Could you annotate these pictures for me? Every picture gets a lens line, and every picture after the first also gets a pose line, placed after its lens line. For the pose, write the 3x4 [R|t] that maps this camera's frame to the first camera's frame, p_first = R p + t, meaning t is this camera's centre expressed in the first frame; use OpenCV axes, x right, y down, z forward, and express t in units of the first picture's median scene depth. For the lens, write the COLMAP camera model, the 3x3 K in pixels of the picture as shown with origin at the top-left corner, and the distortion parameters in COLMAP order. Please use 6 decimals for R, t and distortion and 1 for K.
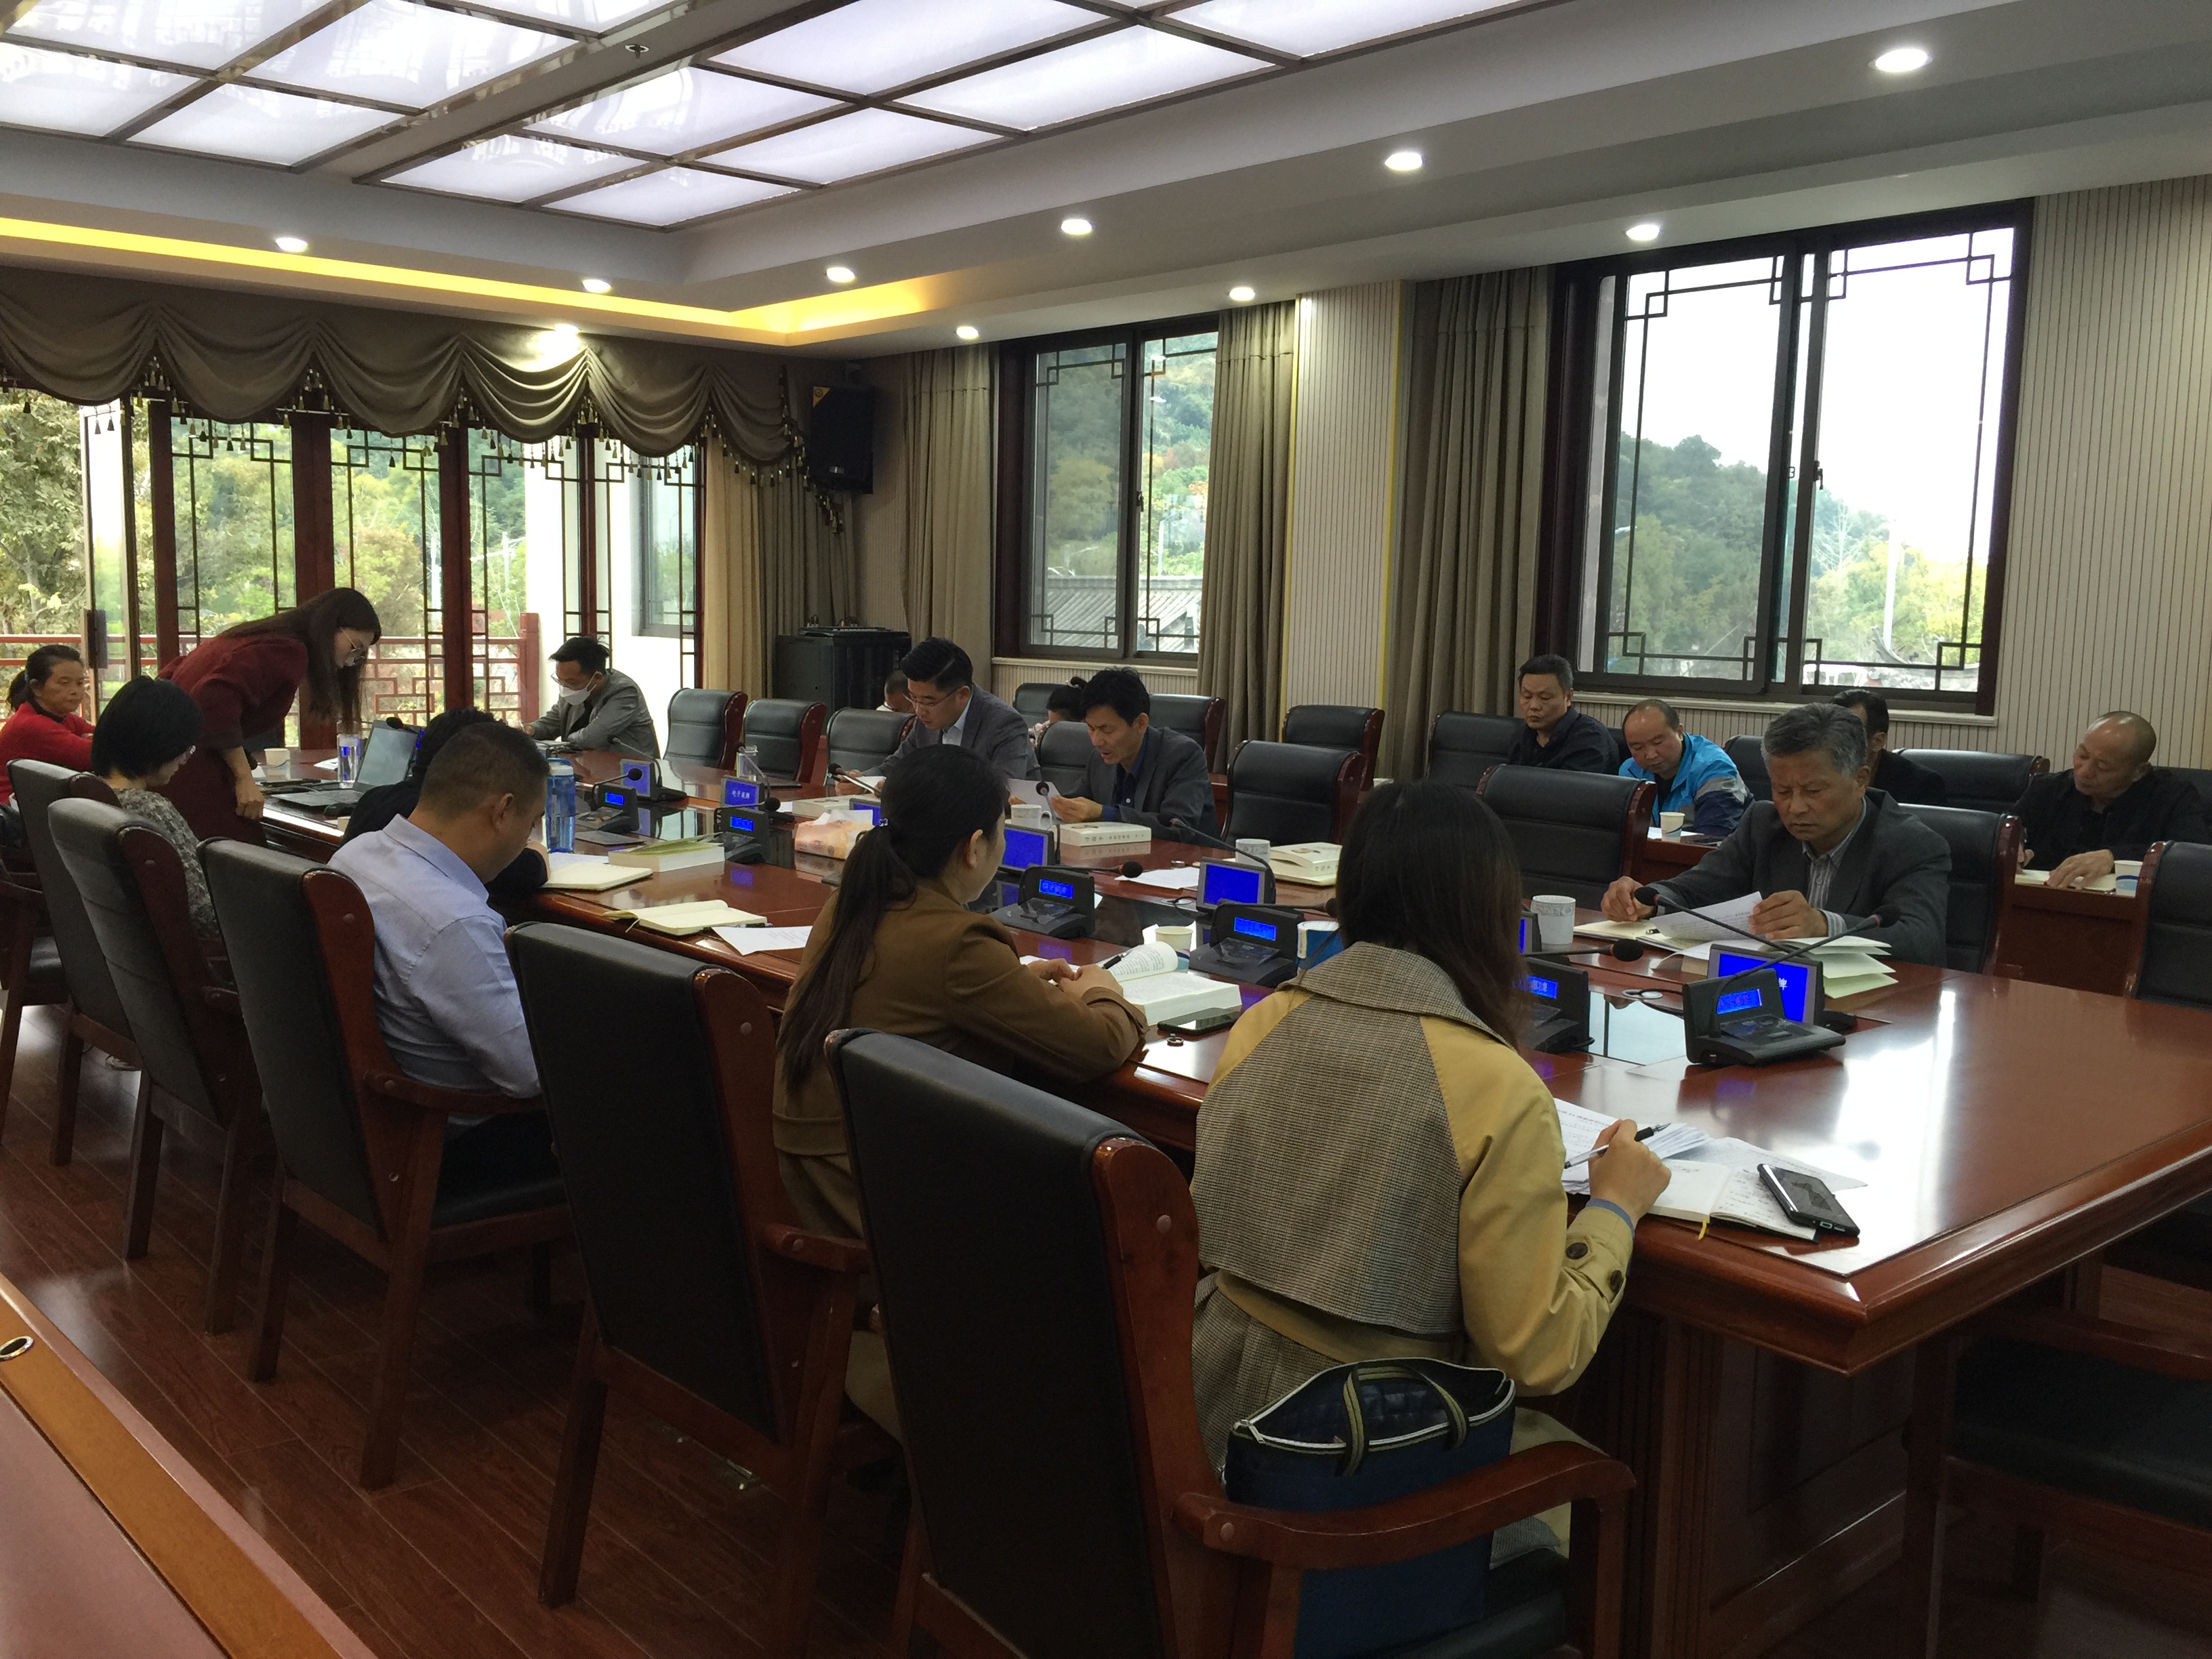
lens RADIAL K [[1856.3, 0, 1106.0], [0, 1856.3, 829.5], [0, 0, 1]] dist [-0.040790, -0.004448]
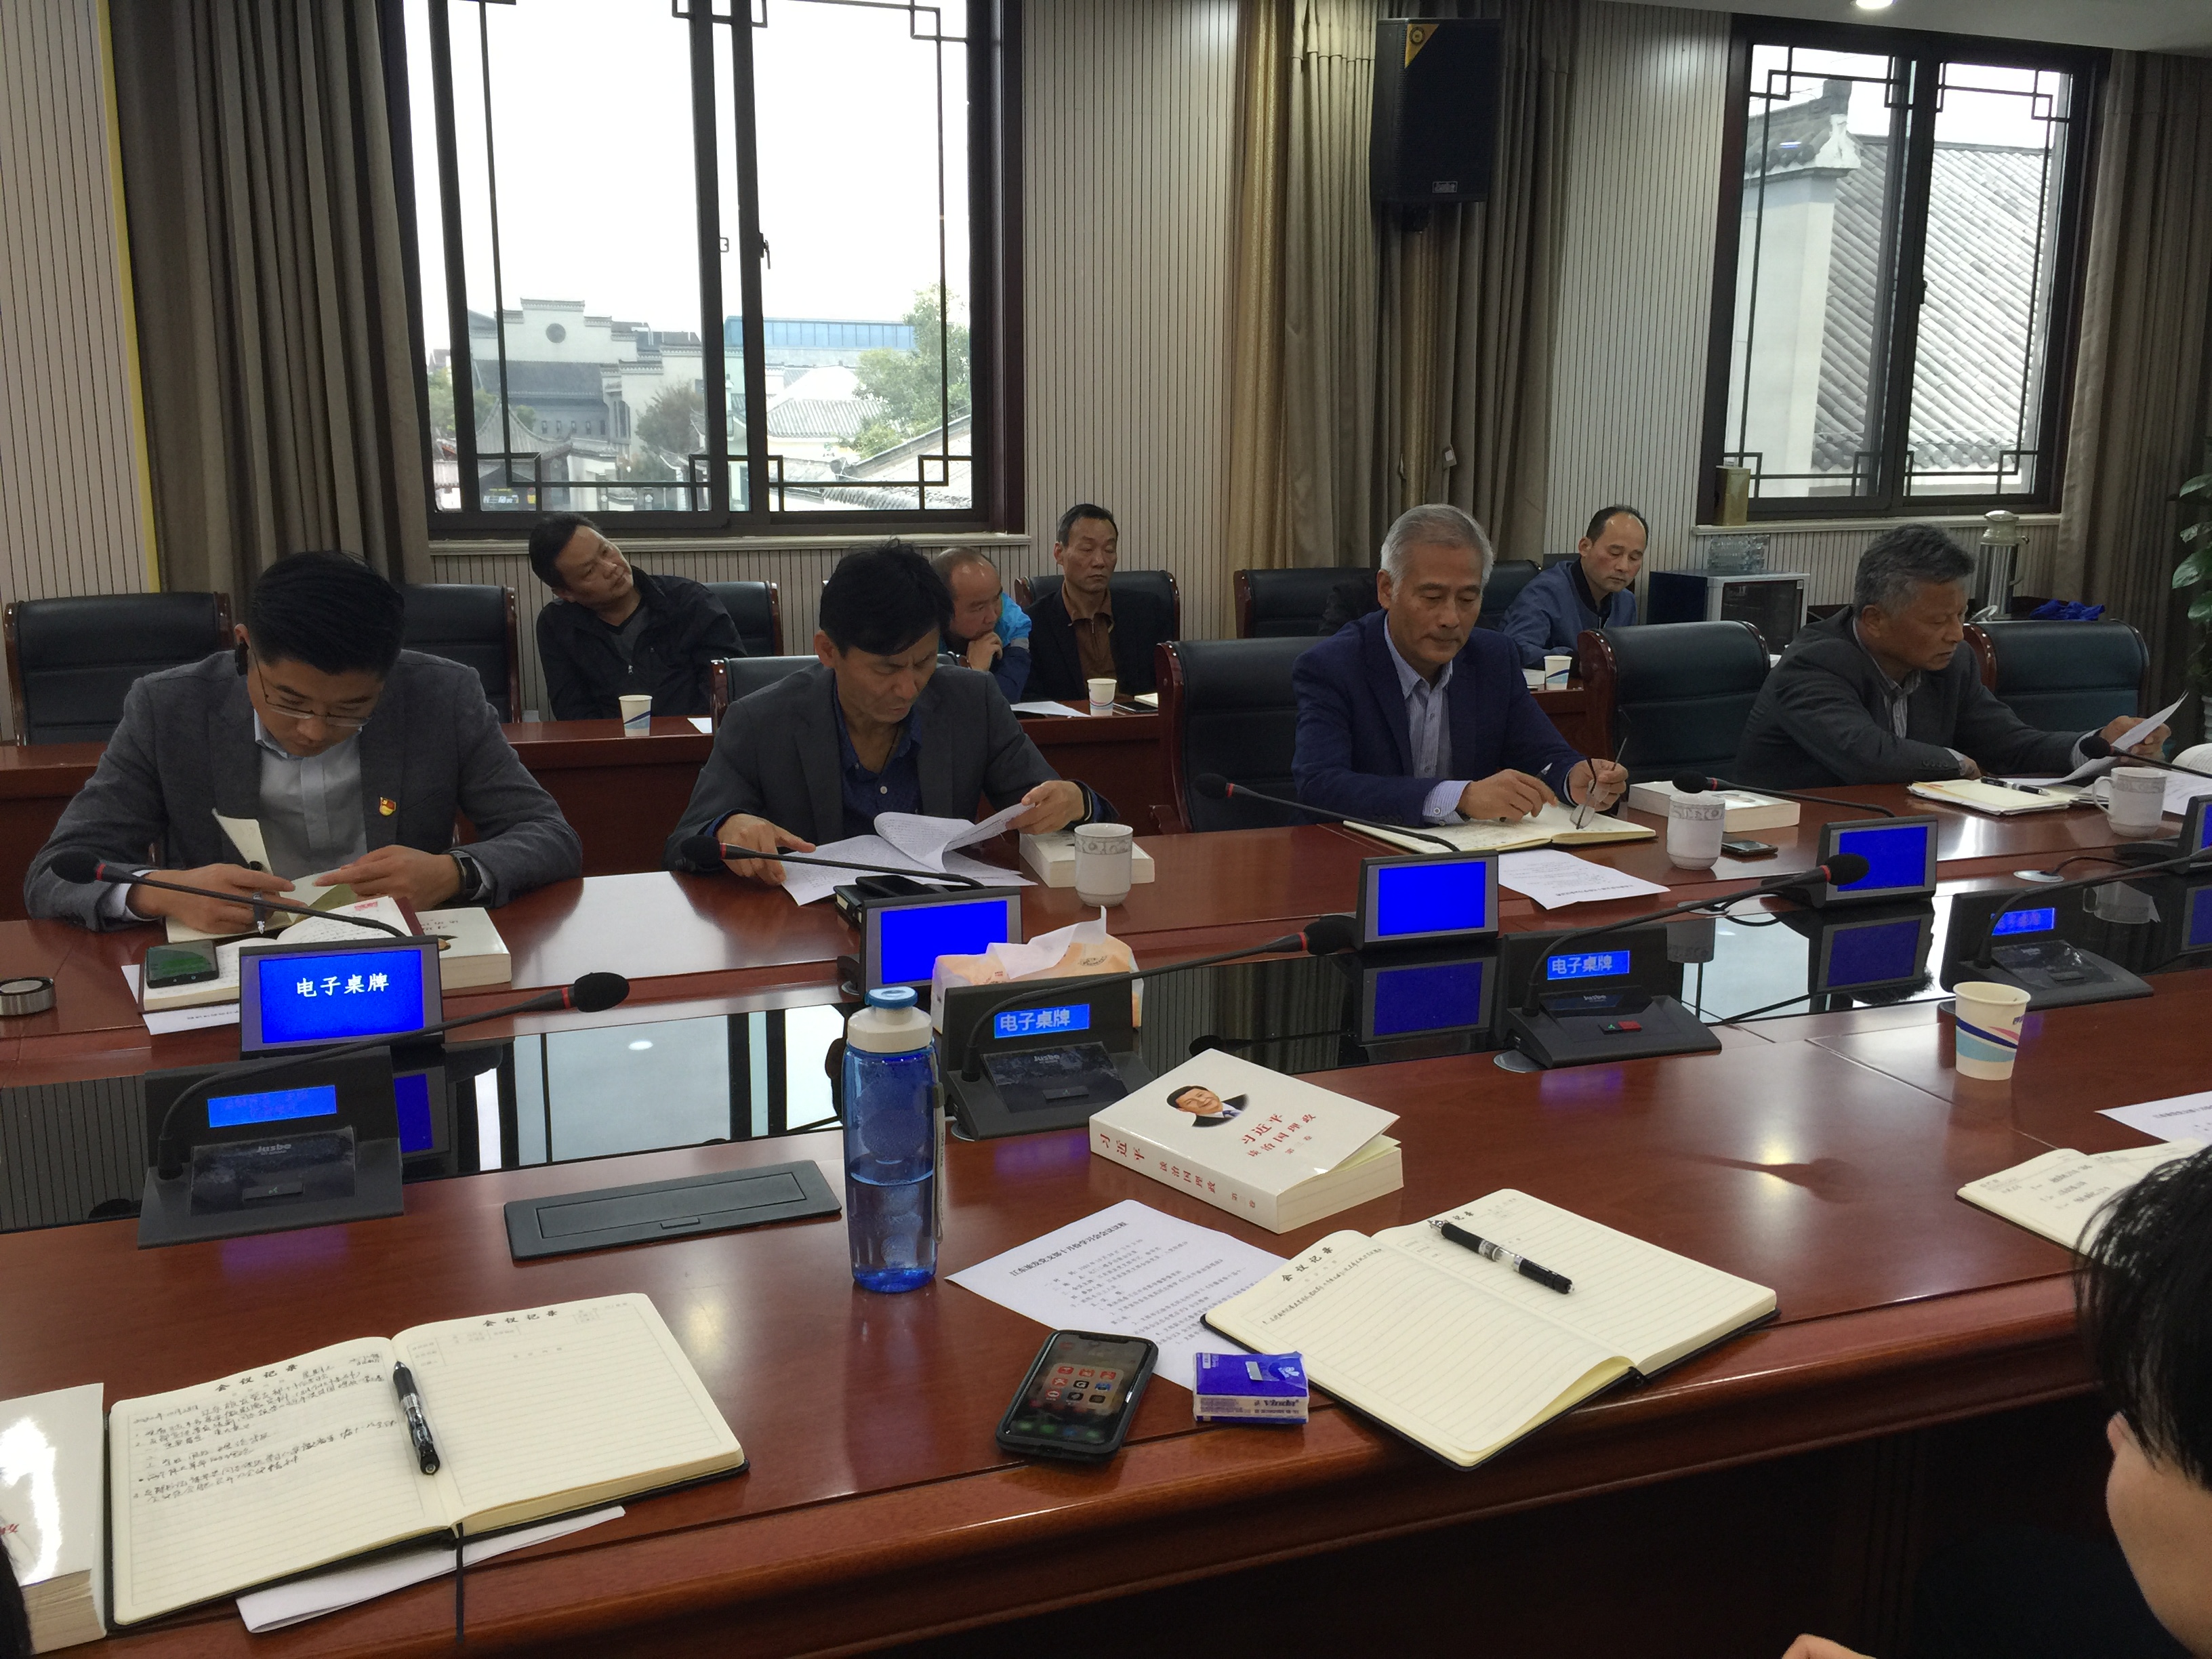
lens RADIAL K [[2139.9, 0, 1106.0], [0, 2139.9, 829.5], [0, 0, 1]] dist [0.013909, 0.010663]
pose [[0.311118, -0.189819, 0.931222, -0.762036], [0.117158, 0.980037, 0.160627, -0.119408], [-0.943122, 0.059126, 0.327146, 0.879512]]
